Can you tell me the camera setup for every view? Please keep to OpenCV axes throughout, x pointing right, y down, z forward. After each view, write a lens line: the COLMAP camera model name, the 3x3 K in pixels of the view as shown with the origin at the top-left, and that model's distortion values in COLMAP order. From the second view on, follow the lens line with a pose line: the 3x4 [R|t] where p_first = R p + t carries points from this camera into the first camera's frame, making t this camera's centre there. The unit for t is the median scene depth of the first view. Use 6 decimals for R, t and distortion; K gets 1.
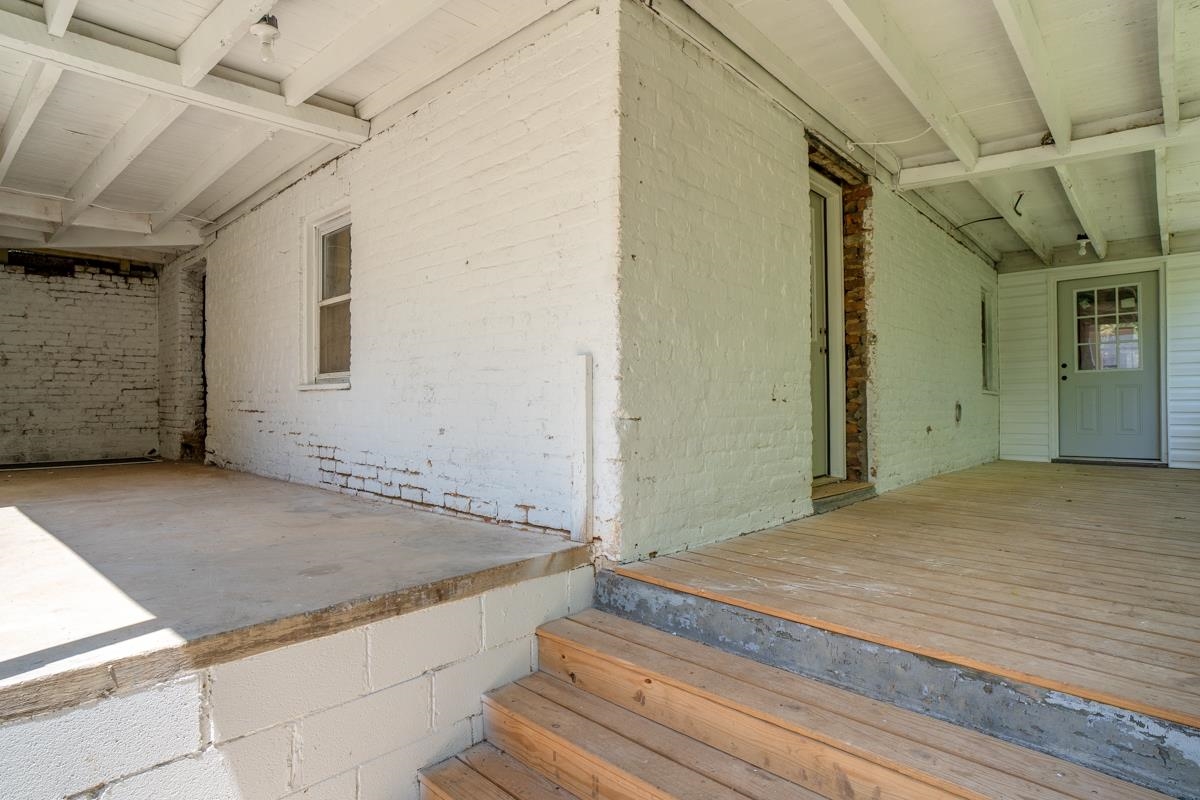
lens RADIAL K [[641.0, 0, 592.5], [0, 641.0, 399.3], [0, 0, 1]] dist [-0.052349, 0.022086]
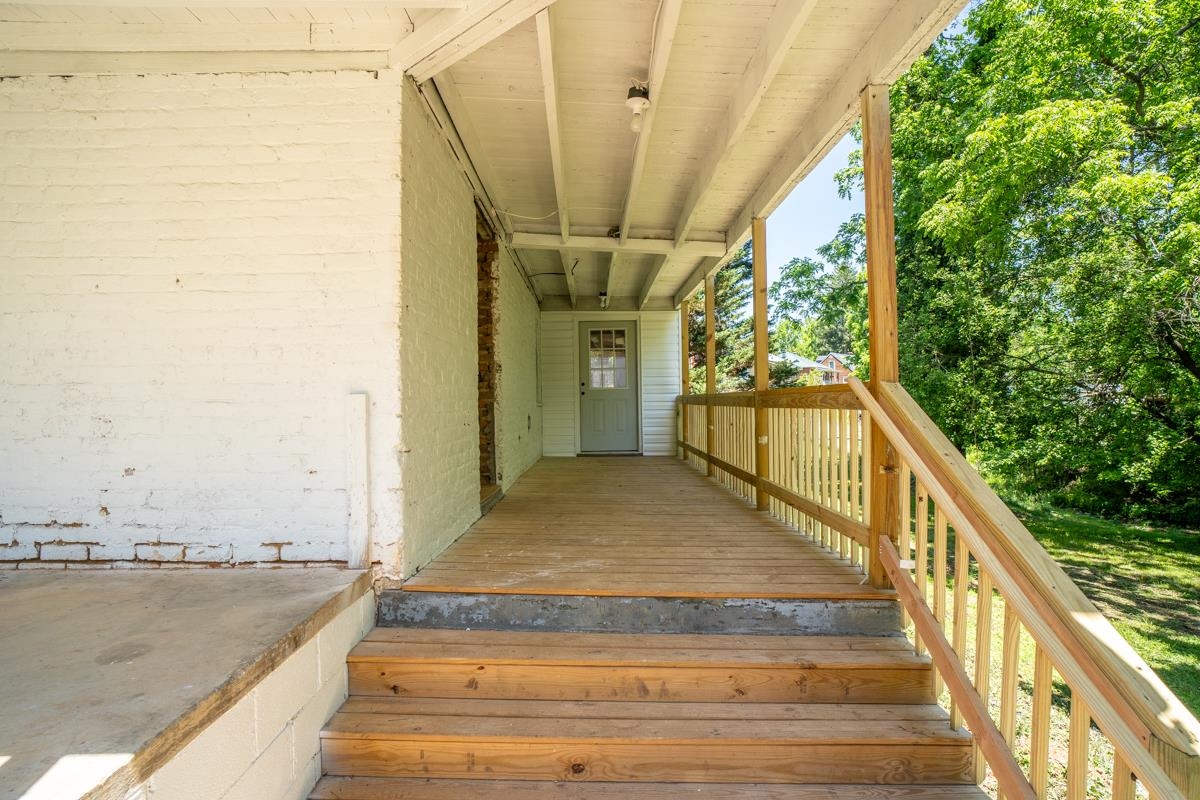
lens RADIAL K [[641.0, 0, 583.6], [0, 641.0, 390.8], [0, 0, 1]] dist [-0.052349, 0.022086]
pose [[0.732921, 0.006522, 0.680283, -0.478276], [0.000796, 0.999945, -0.010445, -0.064321], [-0.680314, 0.008196, 0.732875, -0.034715]]
